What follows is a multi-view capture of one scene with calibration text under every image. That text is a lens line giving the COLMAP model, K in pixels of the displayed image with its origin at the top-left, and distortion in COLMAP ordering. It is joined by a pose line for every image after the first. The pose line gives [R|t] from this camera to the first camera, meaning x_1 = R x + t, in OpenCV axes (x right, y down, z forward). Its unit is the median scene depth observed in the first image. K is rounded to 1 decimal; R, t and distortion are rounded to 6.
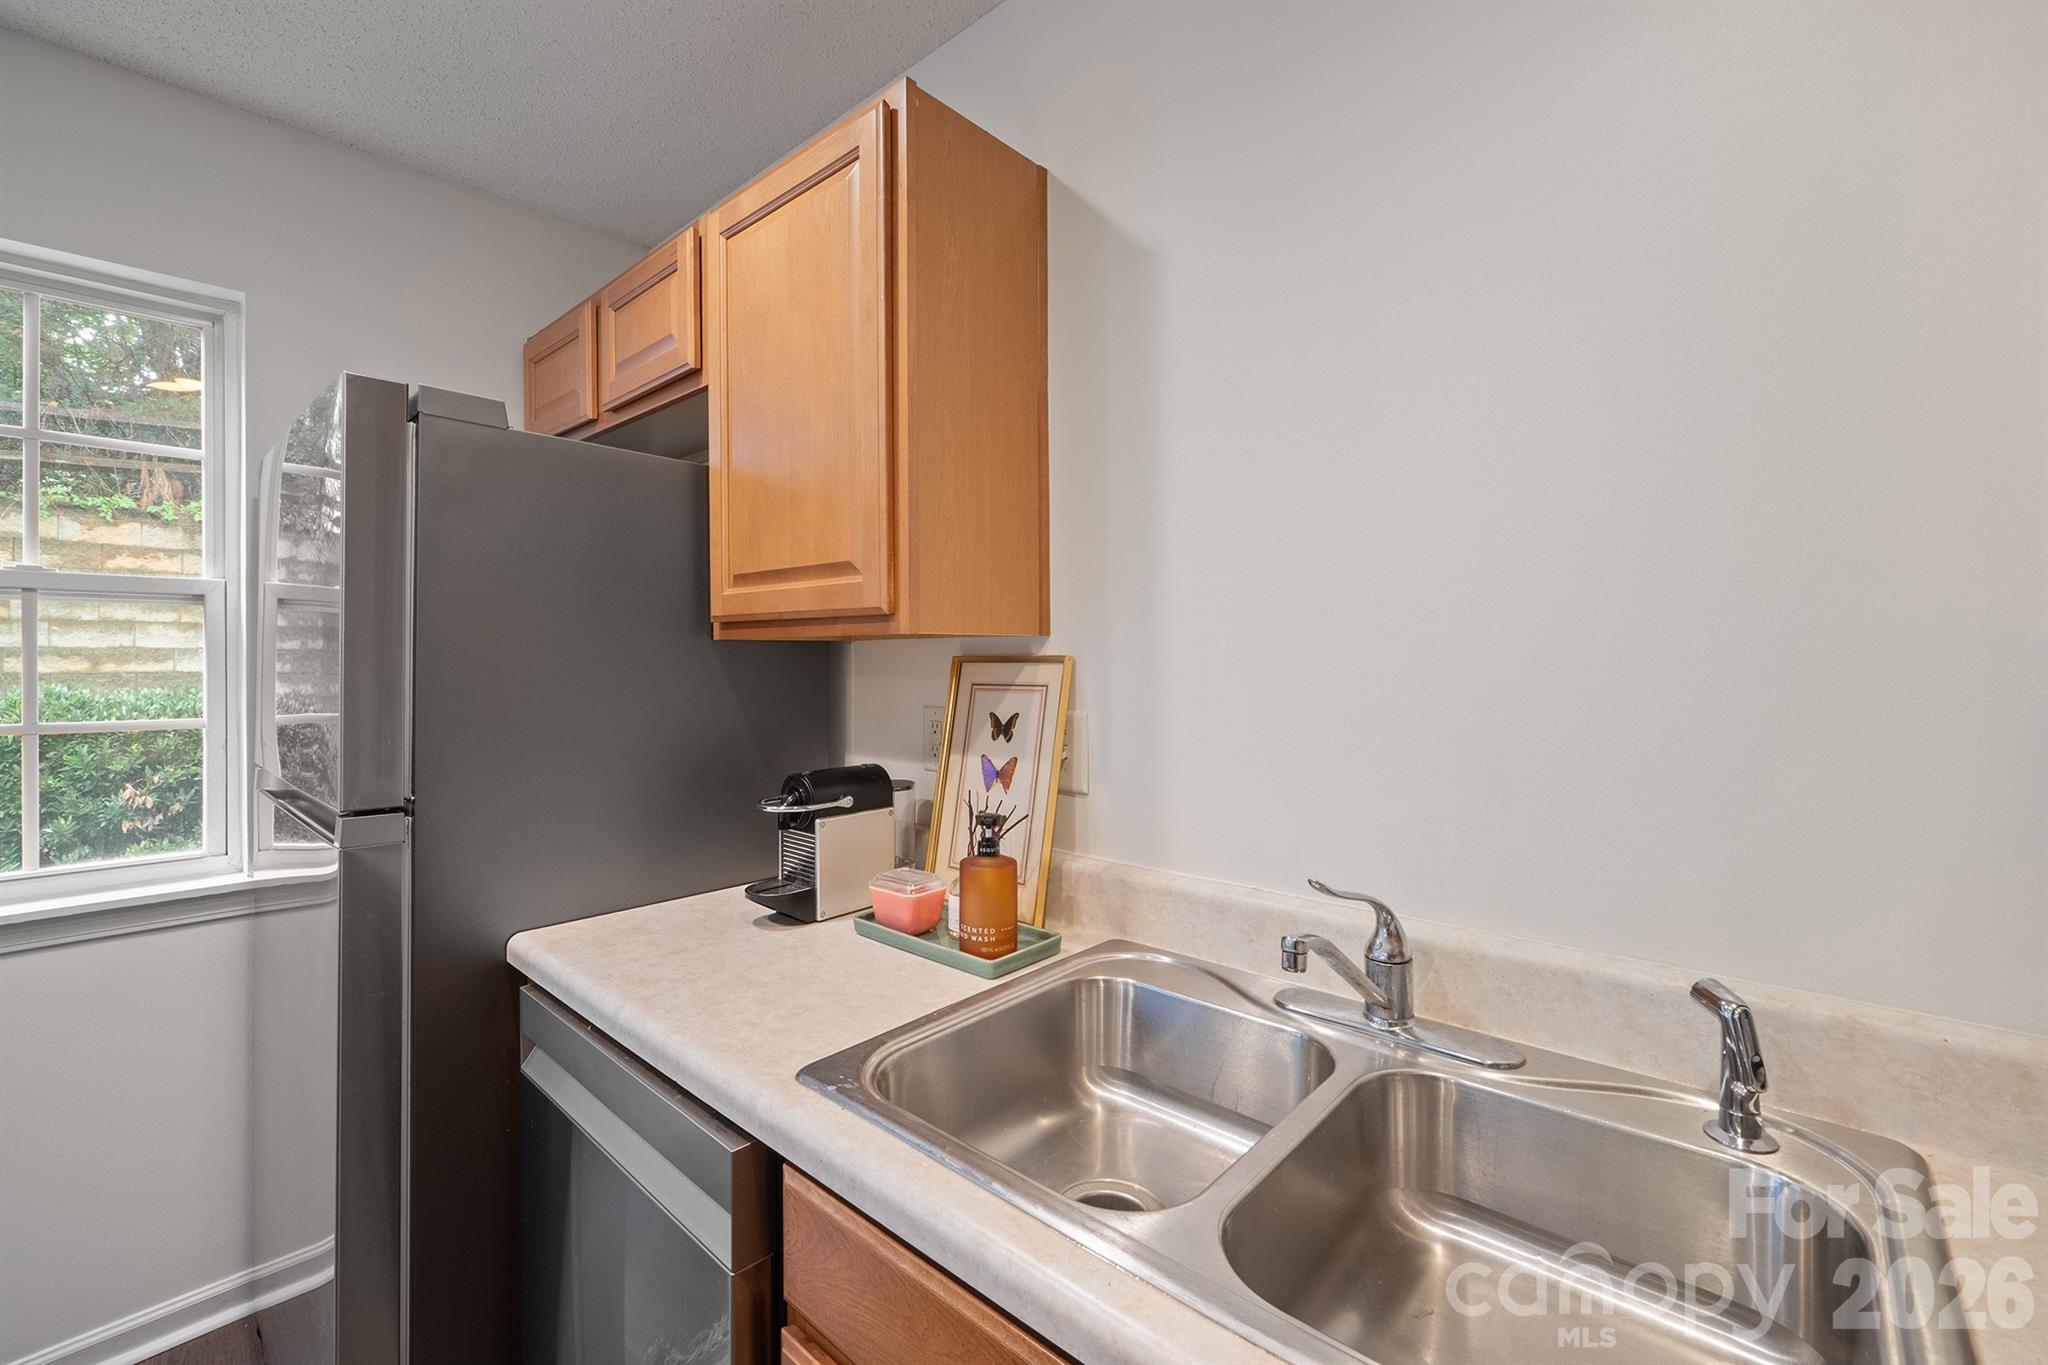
lens RADIAL K [[860.6, 0, 1020.1], [0, 860.6, 666.9], [0, 0, 1]] dist [-0.008992, -0.000993]
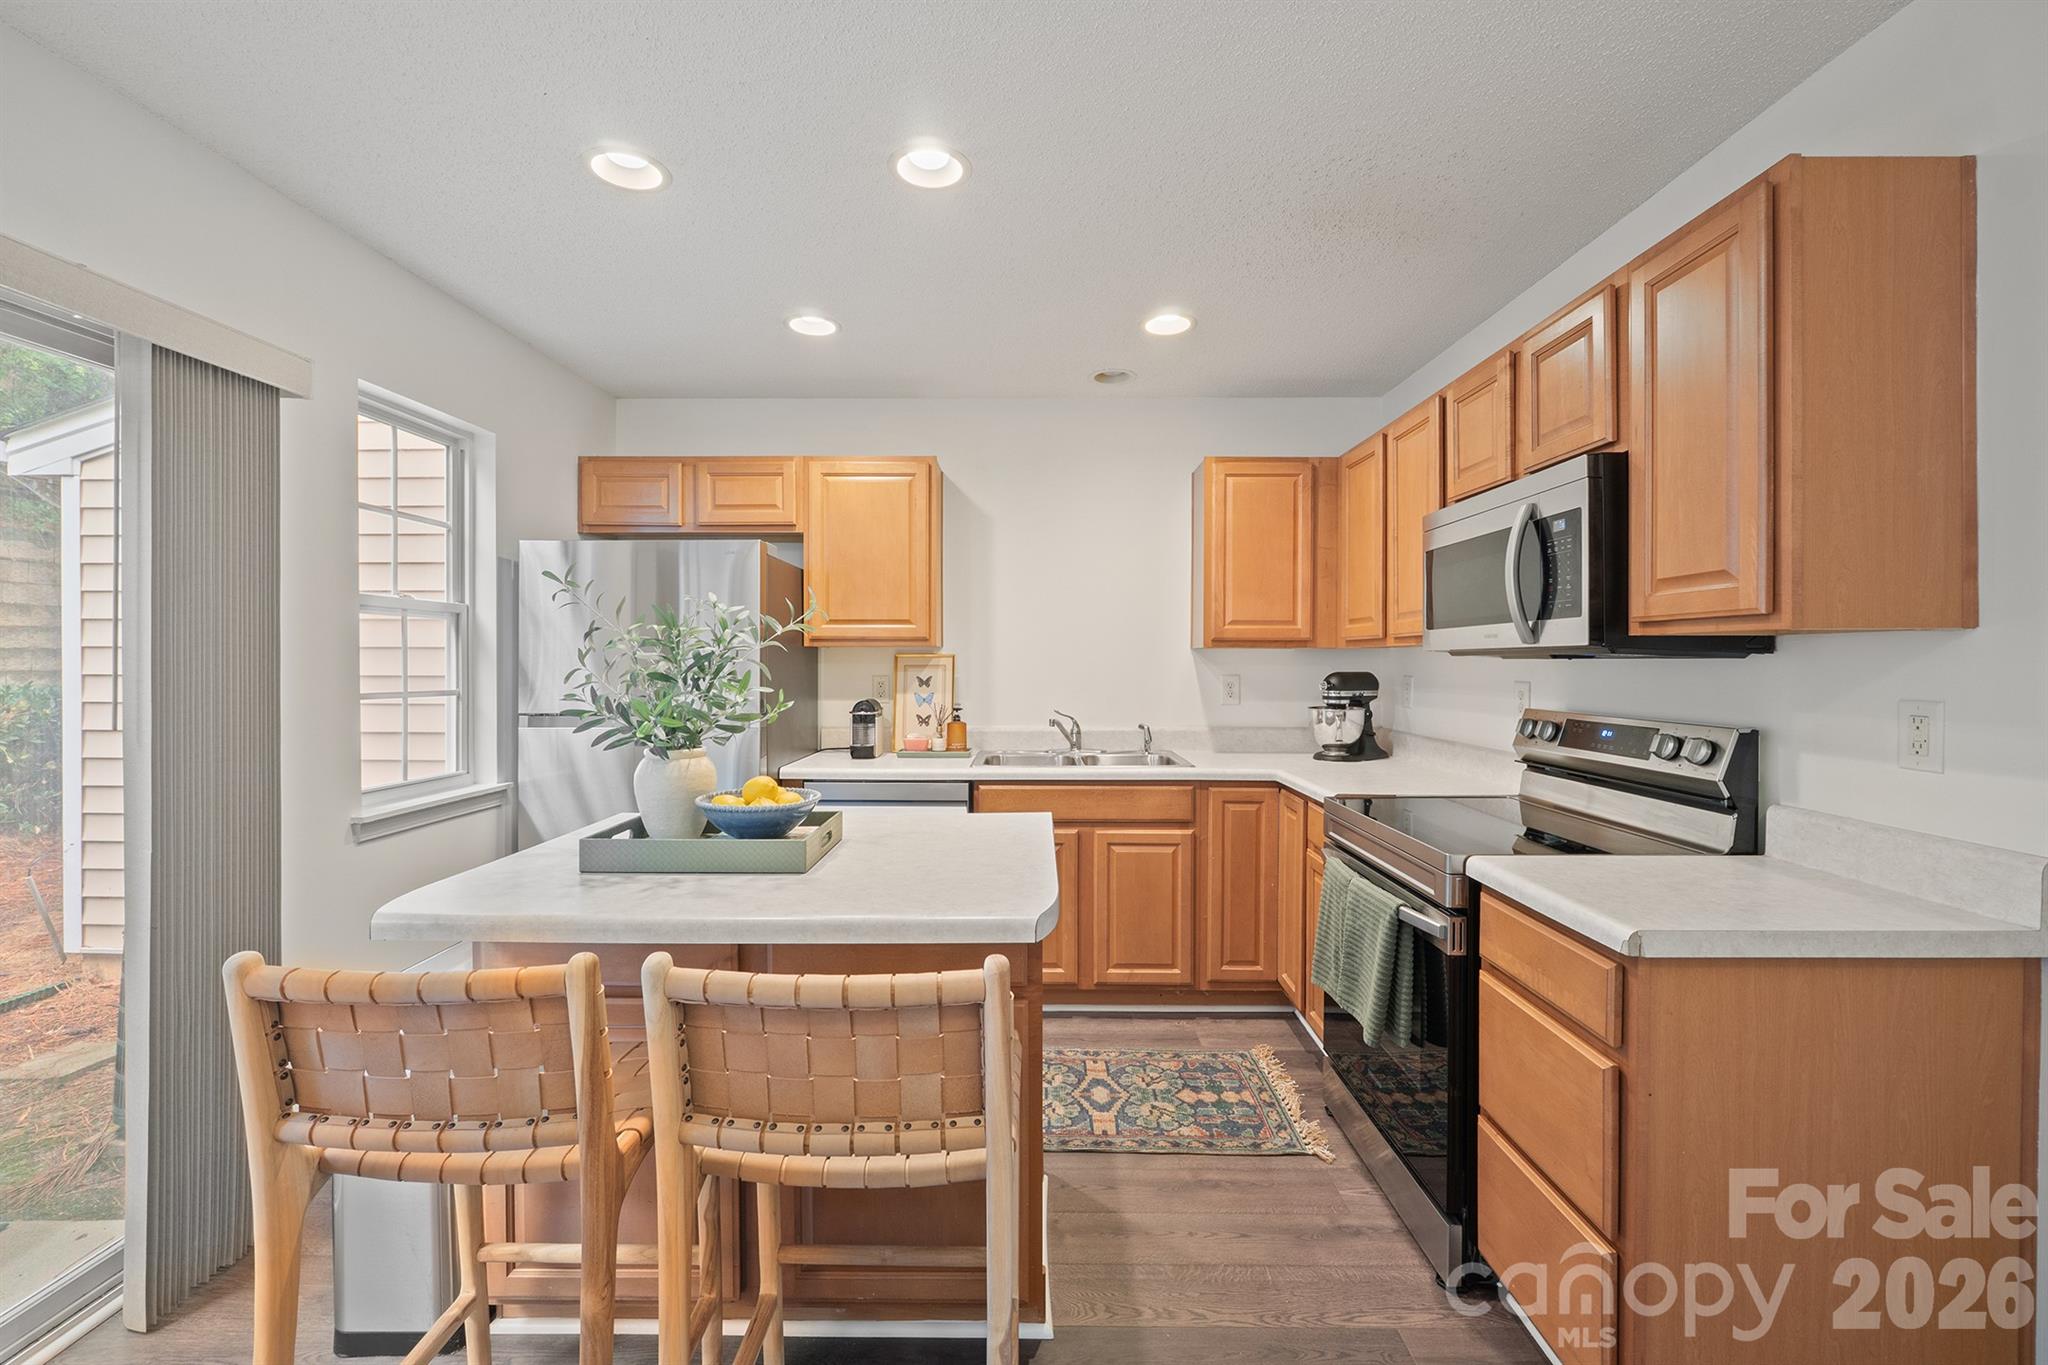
lens RADIAL K [[860.6, 0, 1030.9], [0, 860.6, 665.5], [0, 0, 1]] dist [-0.008992, -0.000993]
pose [[0.748203, -0.001567, 0.663468, -0.371462], [0.004253, 0.999988, -0.002434, 0.007146], [-0.663456, 0.004643, 0.748201, -0.285424]]
